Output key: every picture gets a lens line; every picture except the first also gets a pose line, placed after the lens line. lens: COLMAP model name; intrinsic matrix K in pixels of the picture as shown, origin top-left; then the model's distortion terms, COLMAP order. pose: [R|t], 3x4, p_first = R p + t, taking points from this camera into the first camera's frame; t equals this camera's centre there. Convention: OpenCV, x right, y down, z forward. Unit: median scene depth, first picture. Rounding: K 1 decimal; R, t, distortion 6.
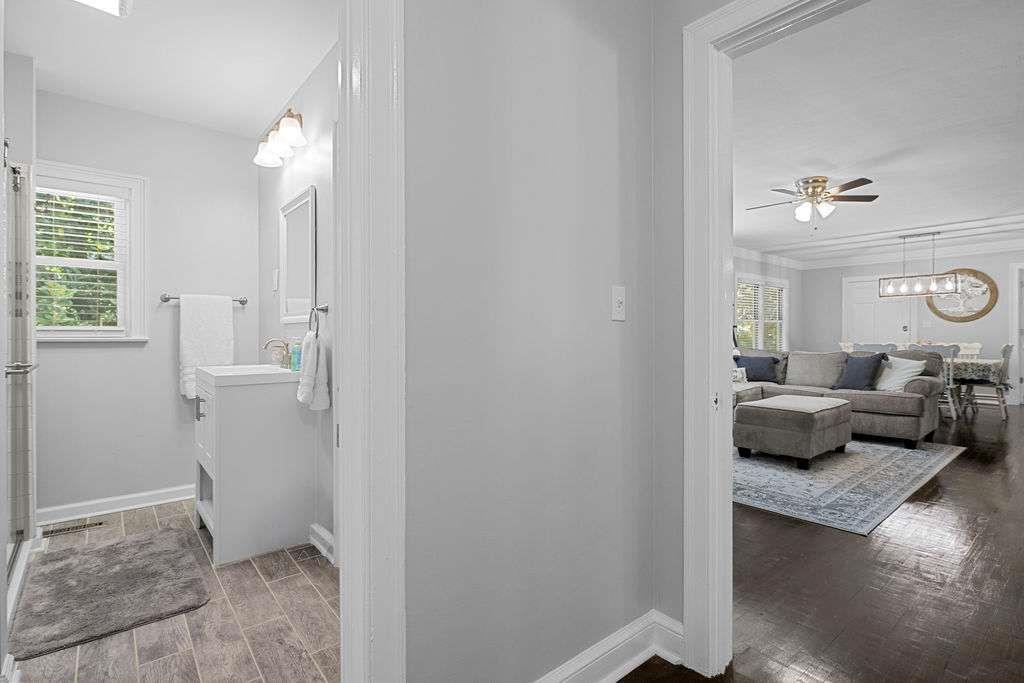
lens RADIAL K [[489.7, 0, 511.7], [0, 489.7, 334.6], [0, 0, 1]] dist [-0.013818, -0.000867]
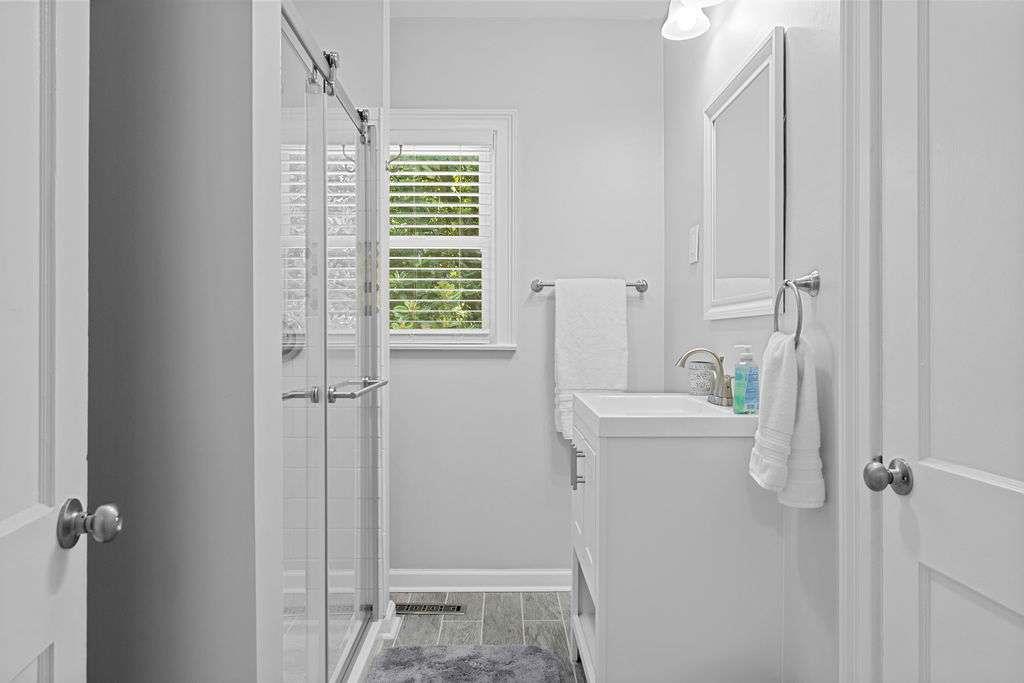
lens RADIAL K [[684.7, 0, 512.0], [0, 684.7, 341.5], [0, 0, 1]] dist [0.064891, 0.000412]
pose [[0.777713, 0.002732, -0.628613, -0.177026], [-0.003059, 0.999995, 0.000561, 0.000944], [0.628612, 0.001487, 0.777718, 0.298093]]
